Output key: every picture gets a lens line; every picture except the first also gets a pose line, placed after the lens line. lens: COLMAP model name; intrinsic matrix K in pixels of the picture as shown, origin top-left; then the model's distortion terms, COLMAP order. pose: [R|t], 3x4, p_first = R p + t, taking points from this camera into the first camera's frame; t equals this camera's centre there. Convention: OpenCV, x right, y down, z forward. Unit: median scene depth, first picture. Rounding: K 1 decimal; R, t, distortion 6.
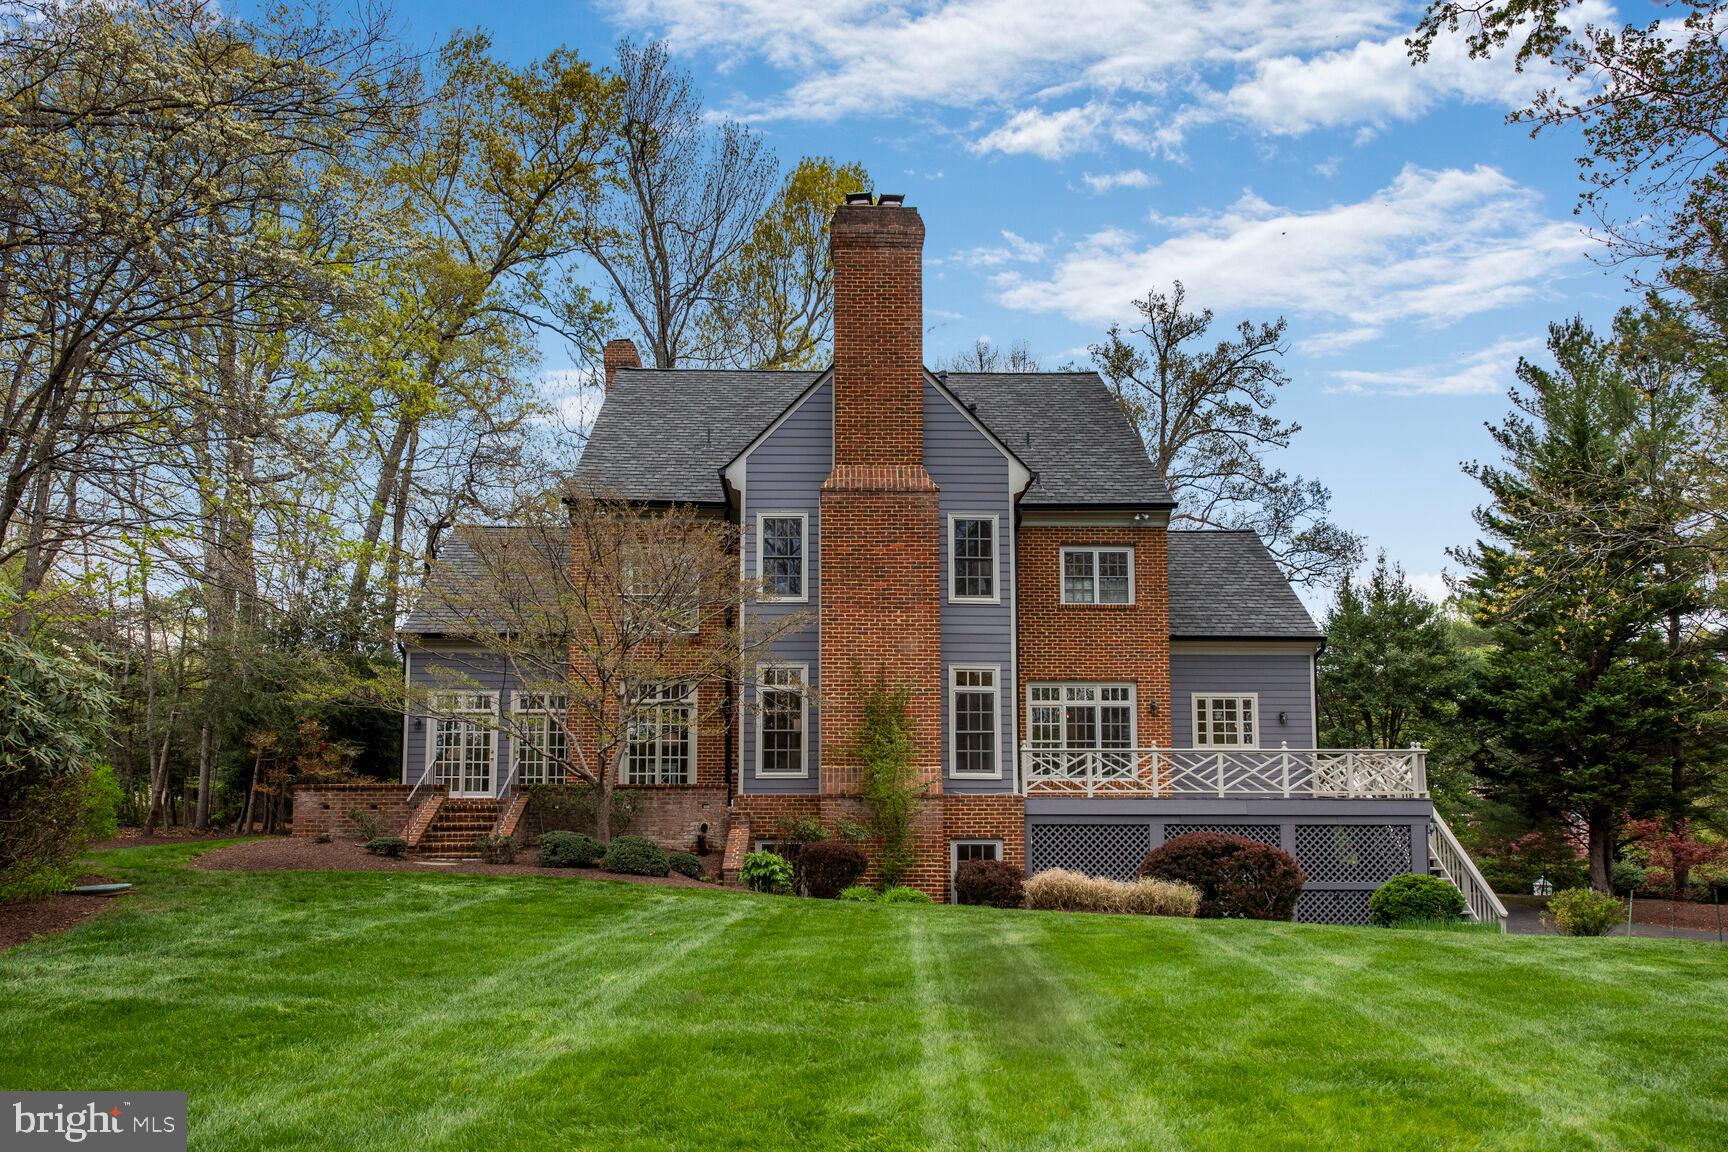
lens RADIAL K [[1189.7, 0, 864.4], [0, 1189.7, 692.1], [0, 0, 1]] dist [-0.008479, 0.026570]
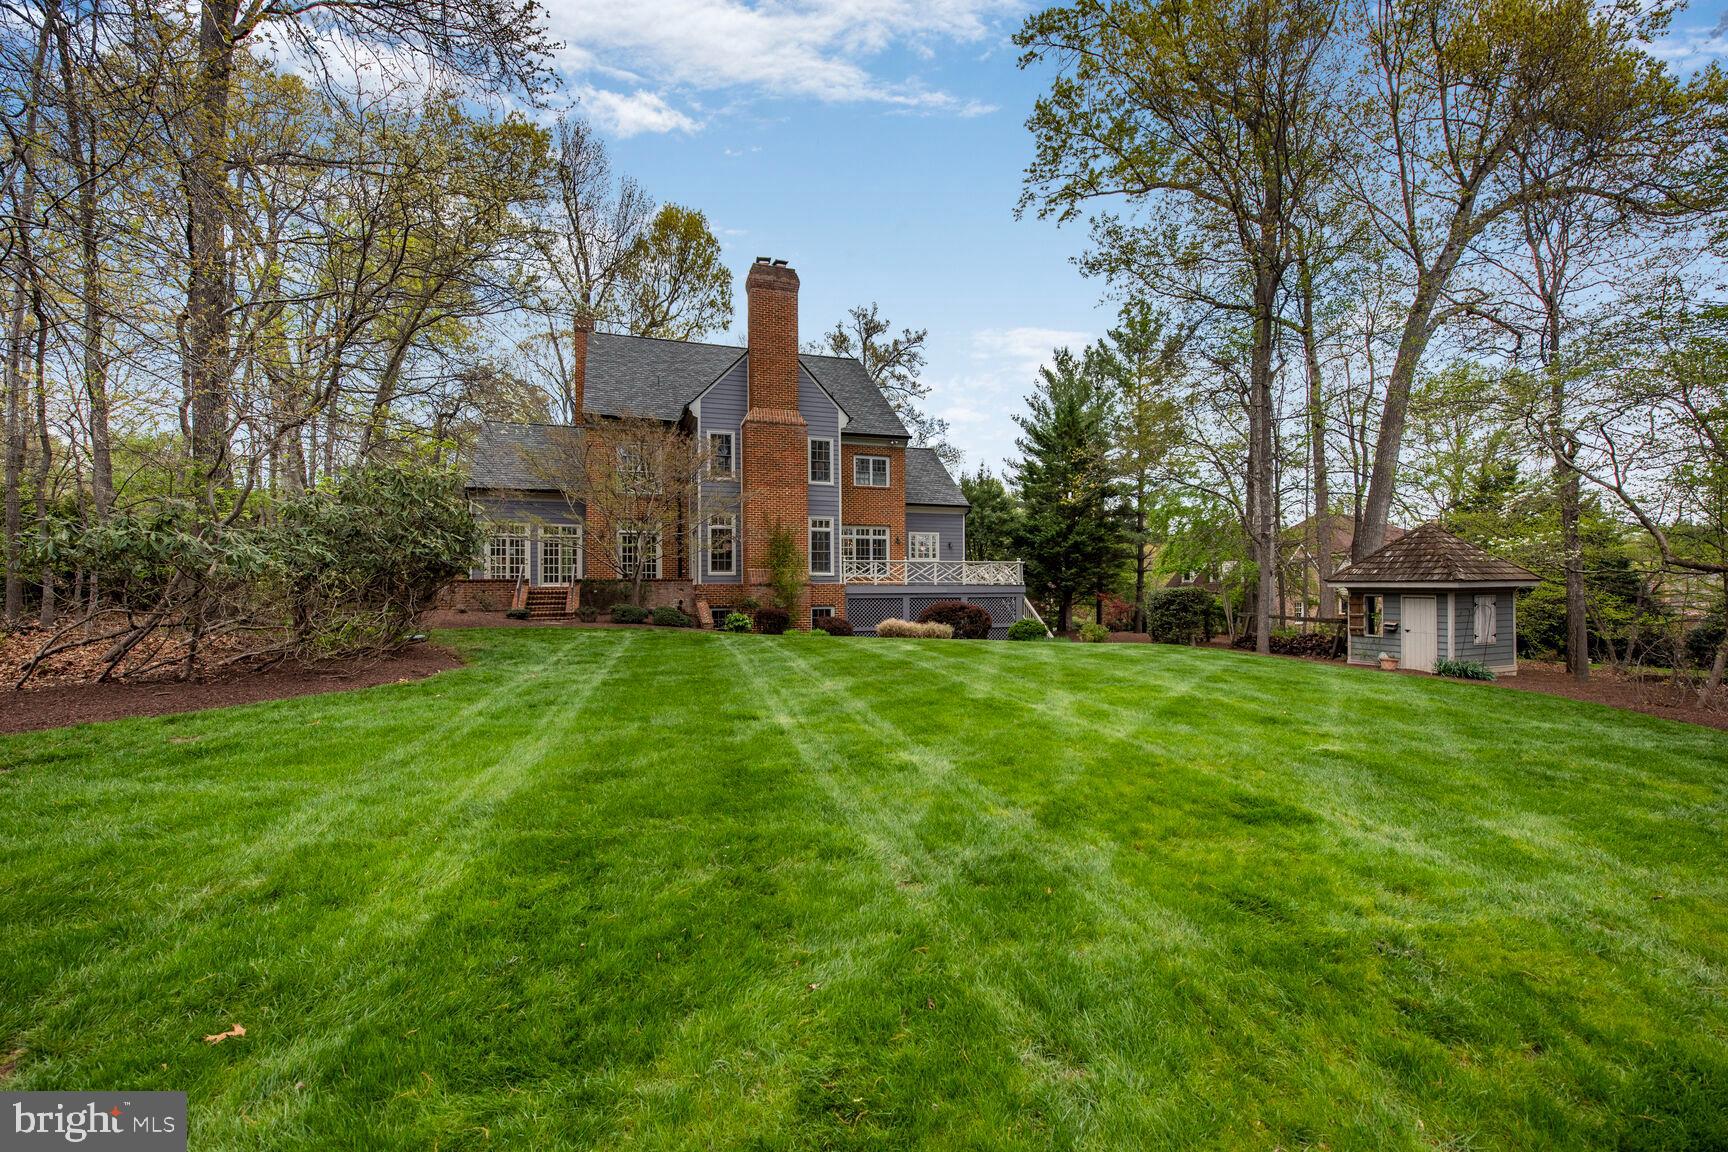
lens RADIAL K [[698.8, 0, 864.0], [0, 698.8, 576.0], [0, 0, 1]] dist [0.000786, -0.000012]
pose [[0.954015, 0.000144, 0.299758, -0.151357], [-0.022200, 0.997288, 0.070176, -0.006804], [-0.298935, -0.073604, 0.951431, -0.091211]]
